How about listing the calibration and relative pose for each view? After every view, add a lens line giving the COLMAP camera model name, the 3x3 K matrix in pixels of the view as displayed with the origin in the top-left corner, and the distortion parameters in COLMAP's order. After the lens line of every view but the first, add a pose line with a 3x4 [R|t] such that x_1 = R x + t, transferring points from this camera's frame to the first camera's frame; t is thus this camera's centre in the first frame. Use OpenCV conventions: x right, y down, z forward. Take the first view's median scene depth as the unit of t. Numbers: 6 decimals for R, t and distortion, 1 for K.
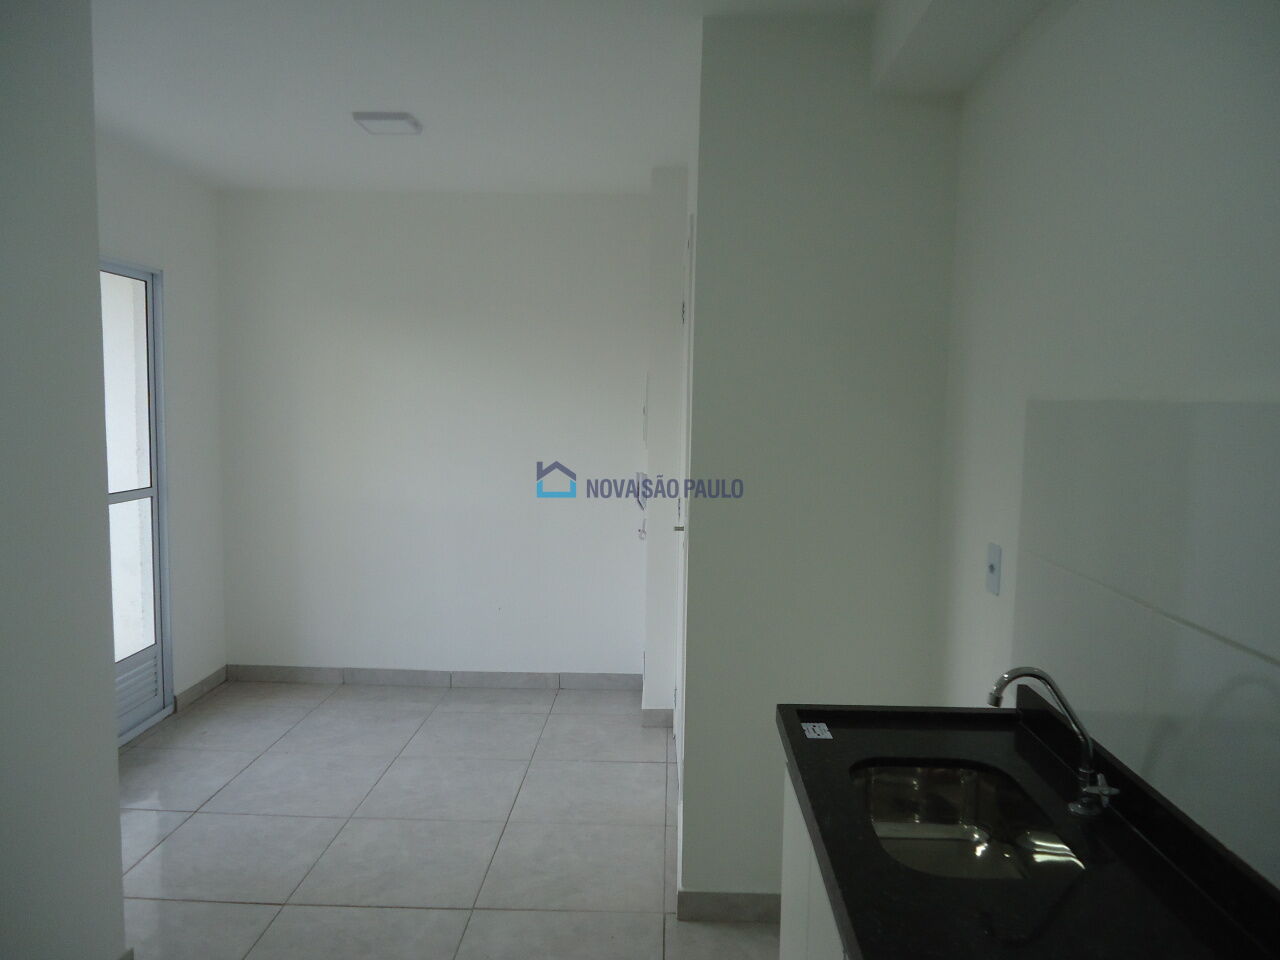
lens RADIAL K [[930.0, 0, 640.0], [0, 930.0, 480.0], [0, 0, 1]] dist [-0.011554, -0.002061]
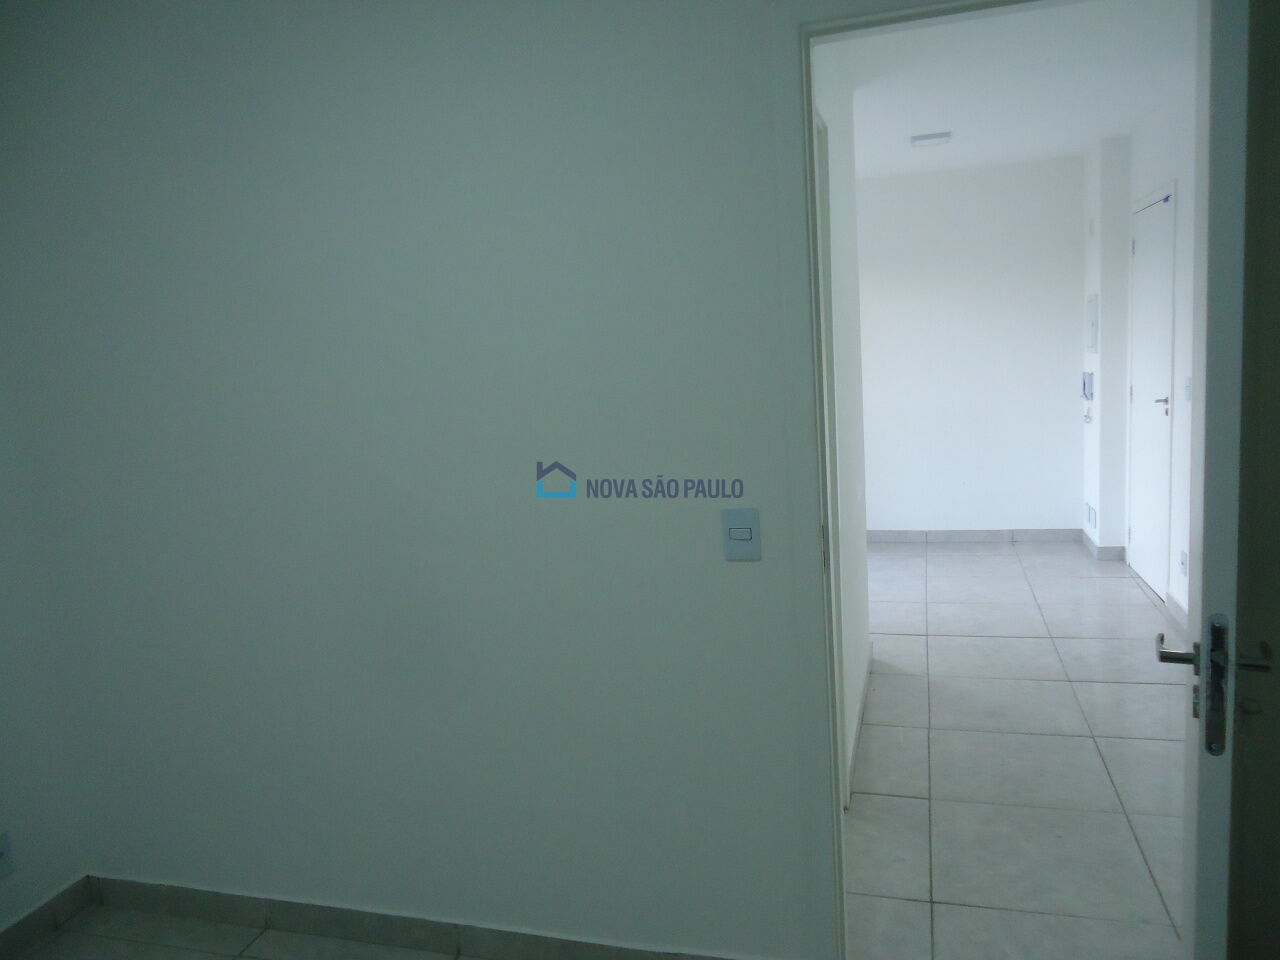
lens RADIAL K [[930.0, 0, 640.0], [0, 930.0, 480.0], [0, 0, 1]] dist [-0.011554, -0.002061]
pose [[0.962720, -0.039472, -0.267604, -0.244326], [0.056083, 0.996926, 0.054711, 0.035259], [0.264622, -0.067679, 0.961974, -0.413882]]
